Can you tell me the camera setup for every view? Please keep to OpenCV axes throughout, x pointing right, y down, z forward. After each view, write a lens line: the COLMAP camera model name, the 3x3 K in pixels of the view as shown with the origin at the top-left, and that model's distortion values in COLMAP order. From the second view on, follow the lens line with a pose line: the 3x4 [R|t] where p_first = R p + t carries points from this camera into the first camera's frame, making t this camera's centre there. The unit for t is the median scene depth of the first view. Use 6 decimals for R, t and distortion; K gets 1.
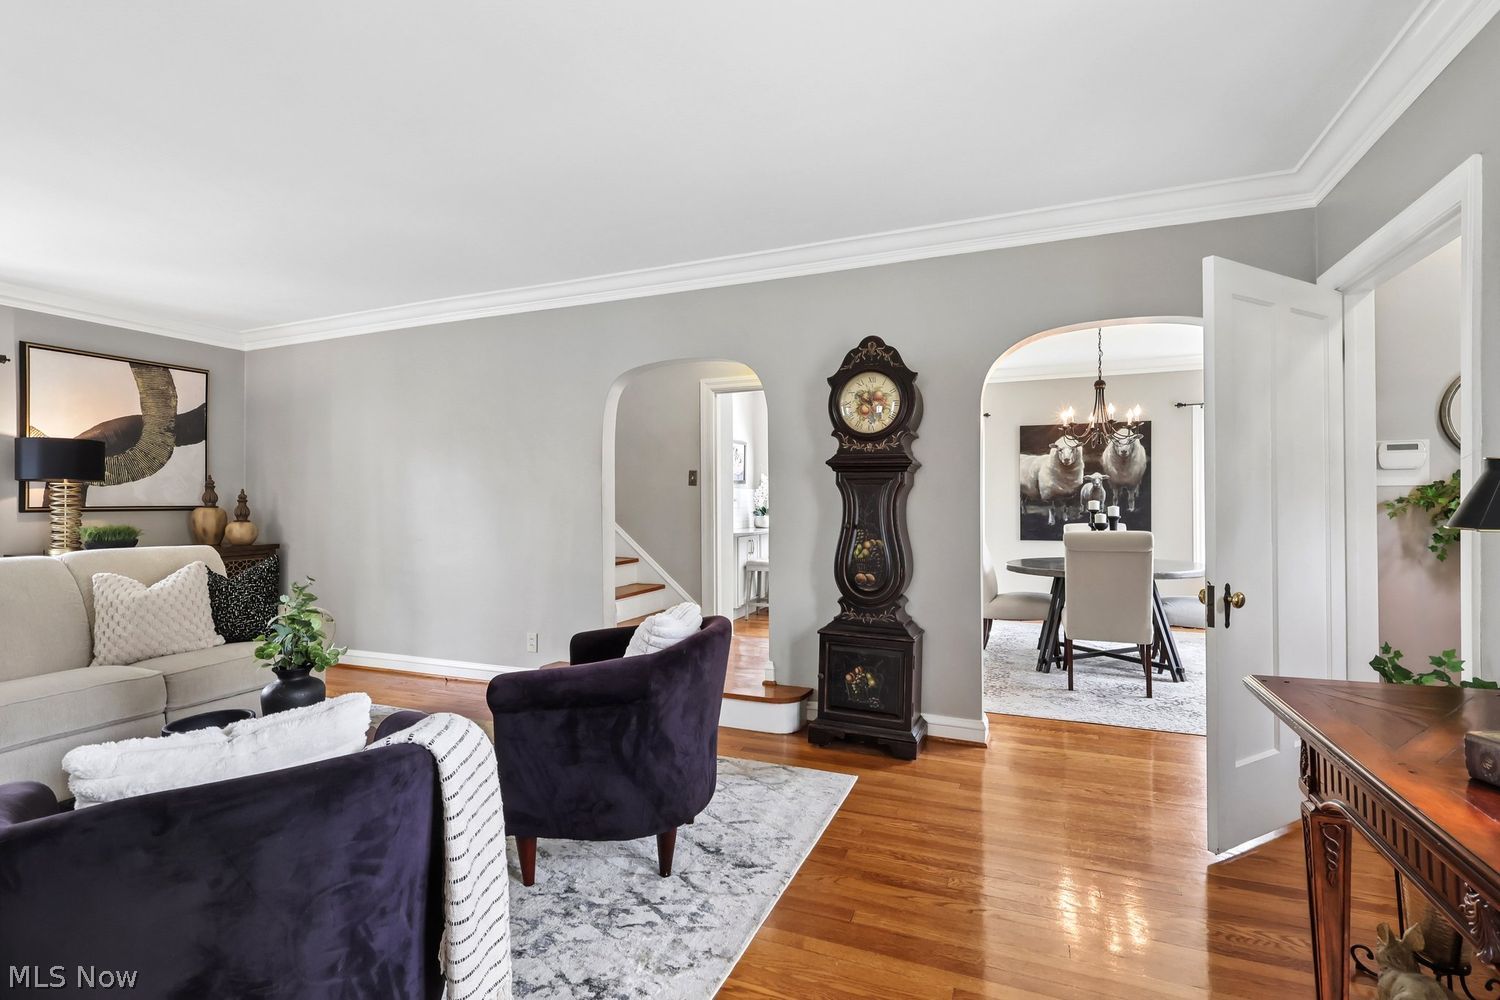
lens RADIAL K [[700.1, 0, 741.0], [0, 700.1, 499.3], [0, 0, 1]] dist [0.000115, 0.001361]
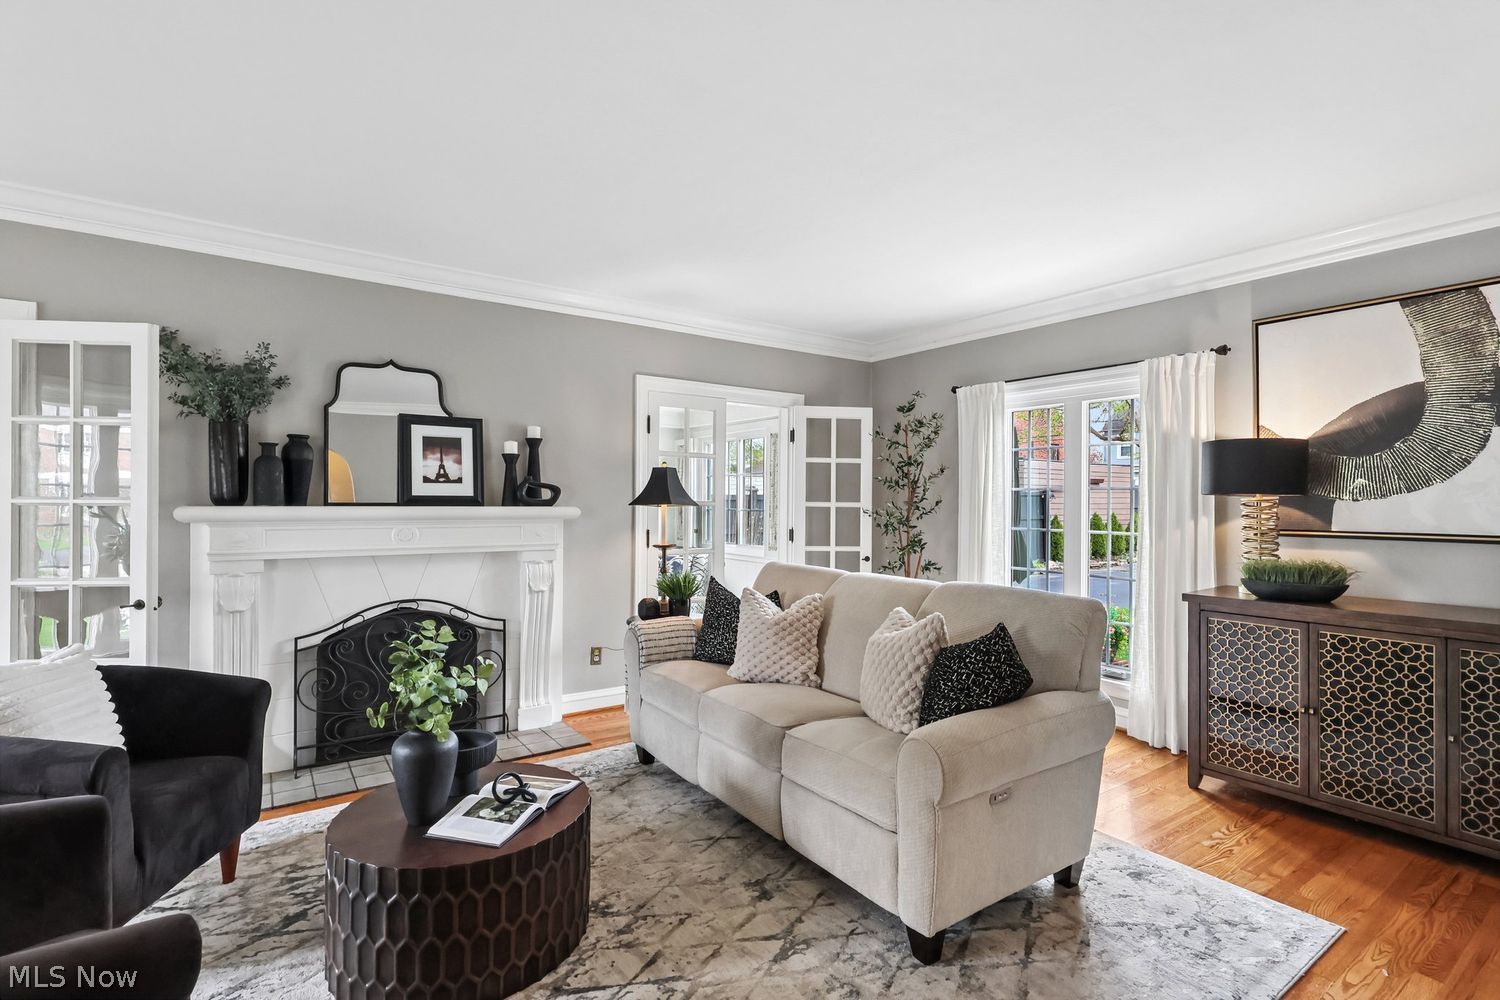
lens RADIAL K [[700.1, 0, 750.1], [0, 700.1, 501.0], [0, 0, 1]] dist [0.000115, 0.001361]
pose [[-0.531229, 0.000174, -0.847228, -0.042247], [-0.000511, 1.000000, 0.000526, -0.018215], [0.847228, 0.000712, -0.531229, 0.832721]]
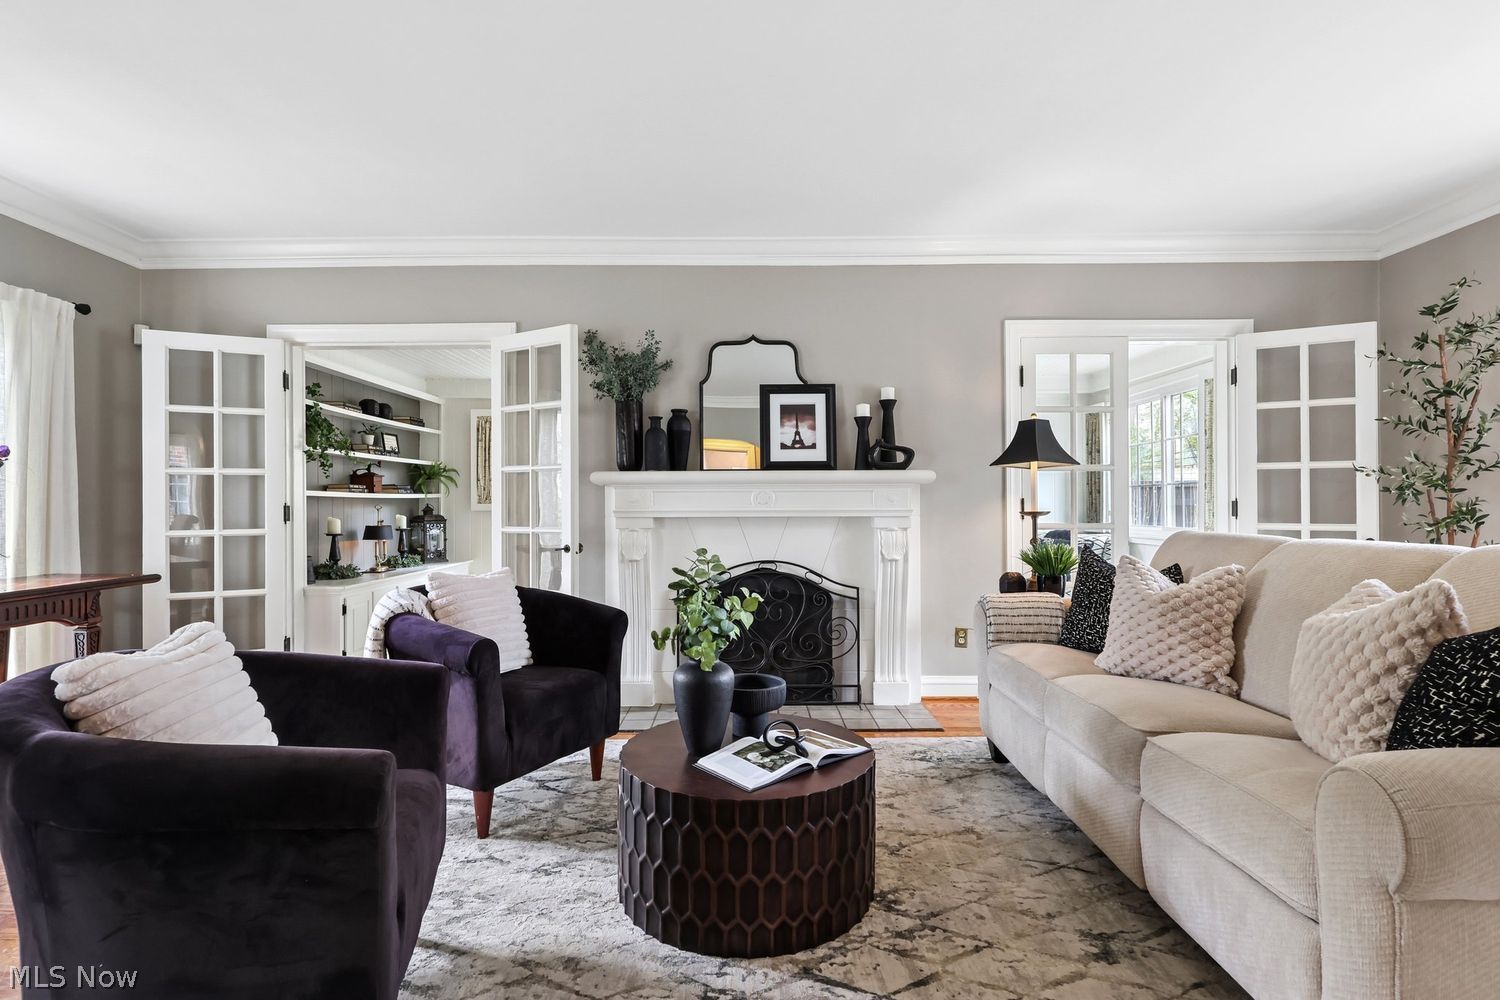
lens RADIAL K [[700.1, 0, 746.9], [0, 700.1, 500.8], [0, 0, 1]] dist [0.000115, 0.001361]
pose [[-0.921075, 0.005536, -0.389347, -0.153625], [0.010543, 0.999887, -0.010724, 0.027931], [0.389243, -0.013983, -0.921029, 0.838829]]
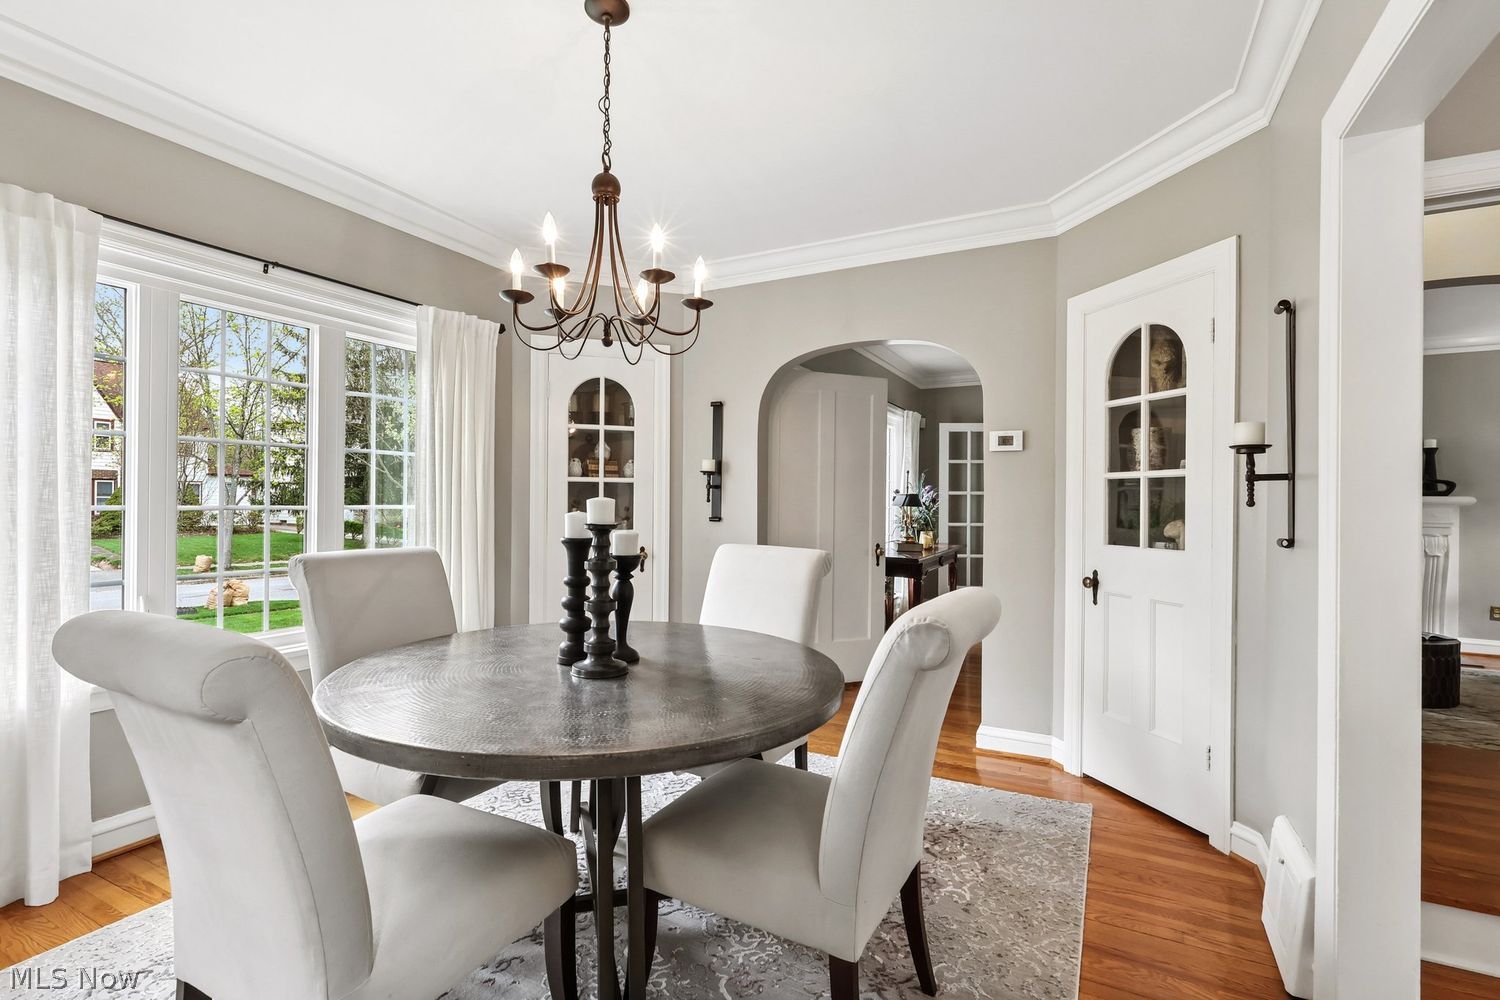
lens RADIAL K [[700.1, 0, 747.0], [0, 700.1, 496.9], [0, 0, 1]] dist [0.000115, 0.001361]
pose [[-0.996787, -0.003342, 0.080033, 0.426675], [-0.003756, 0.999980, -0.005021, -0.000636], [-0.080014, -0.005306, -0.996780, 1.423603]]
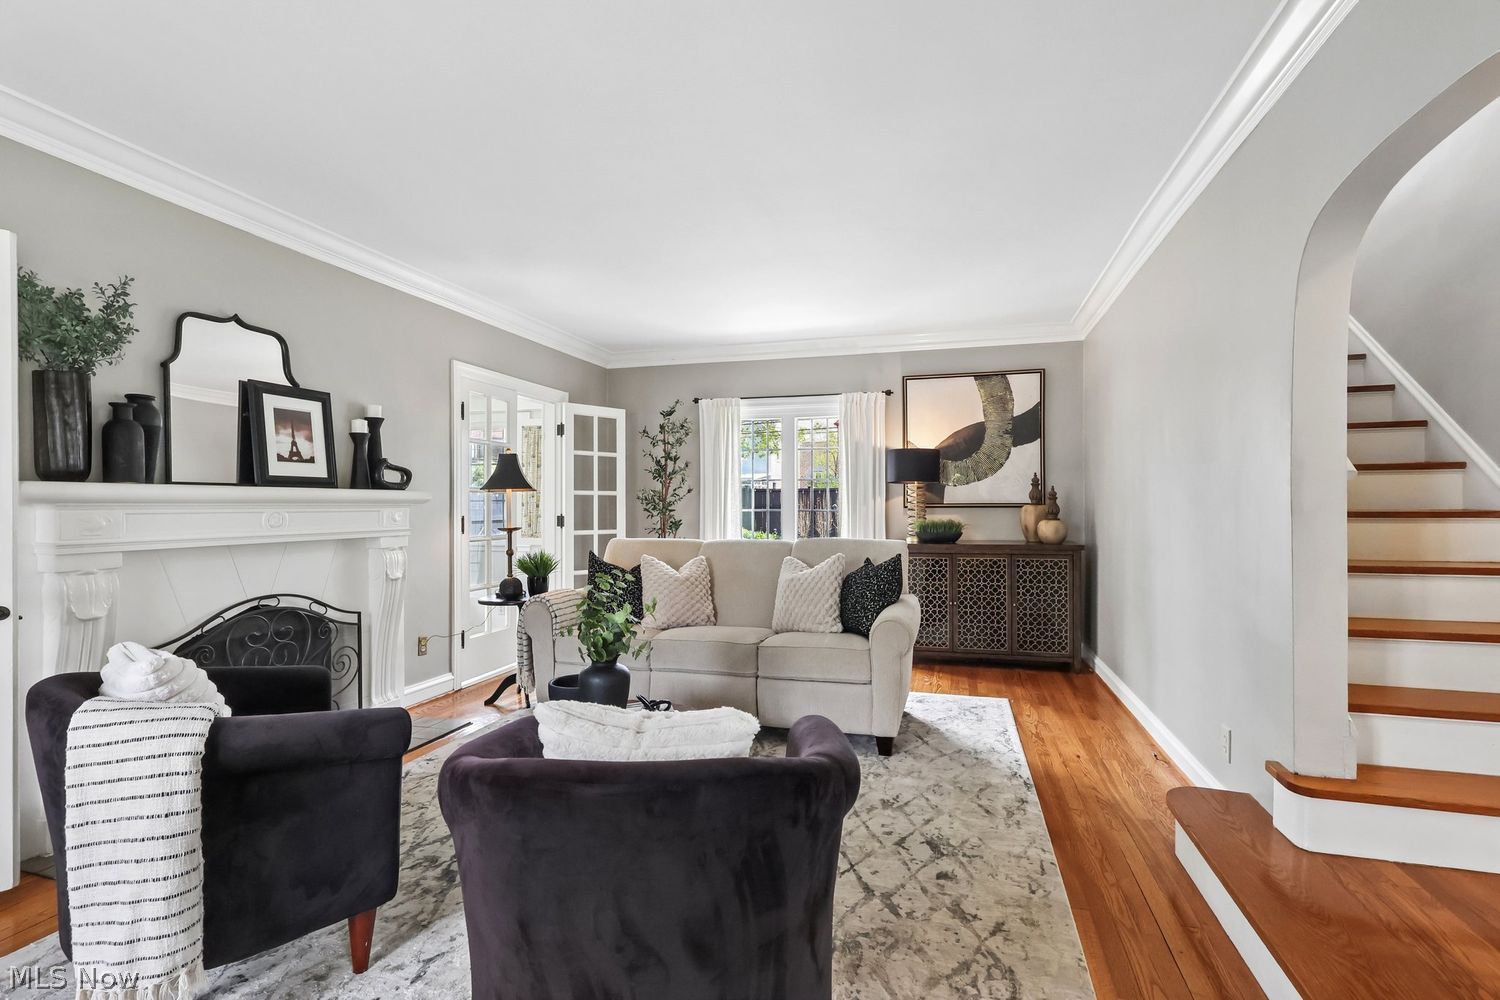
lens RADIAL K [[700.1, 0, 749.0], [0, 700.1, 501.8], [0, 0, 1]] dist [0.000115, 0.001361]
pose [[0.114748, 0.000723, -0.993394, 0.208302], [0.007401, 0.999971, 0.001583, 0.003033], [0.993367, -0.007534, 0.114740, 0.501076]]
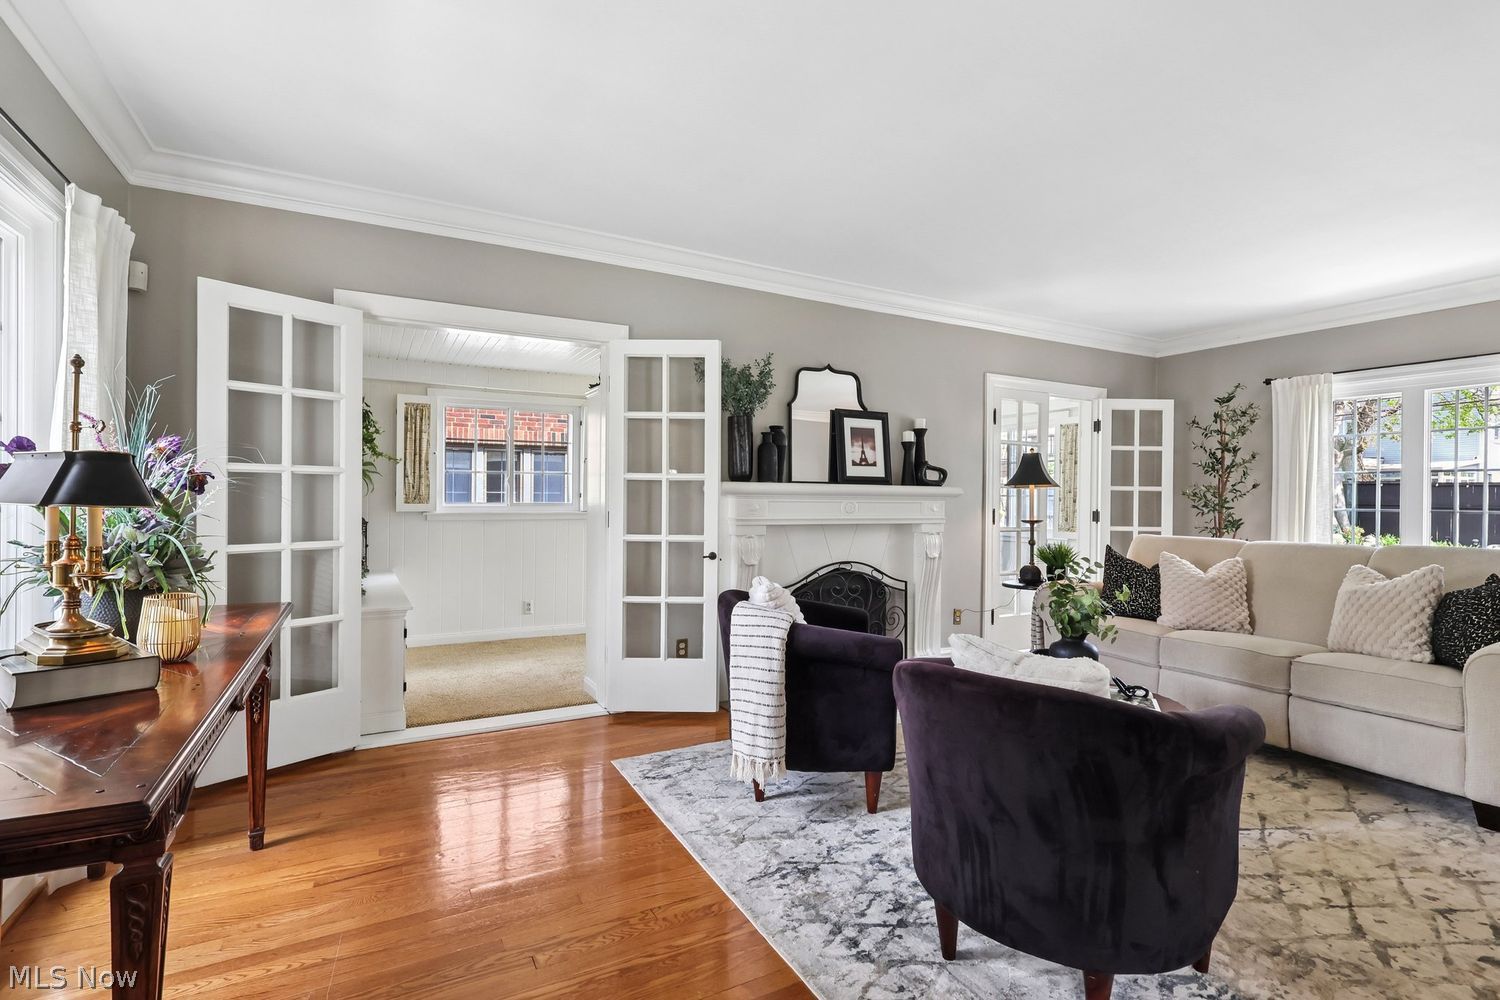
lens RADIAL K [[700.1, 0, 747.9], [0, 700.1, 501.6], [0, 0, 1]] dist [0.000115, 0.001361]
pose [[-0.623459, 0.002124, -0.781853, 0.300510], [-0.002367, 0.999987, 0.004604, 0.005579], [0.781852, 0.004720, -0.623446, 0.598262]]
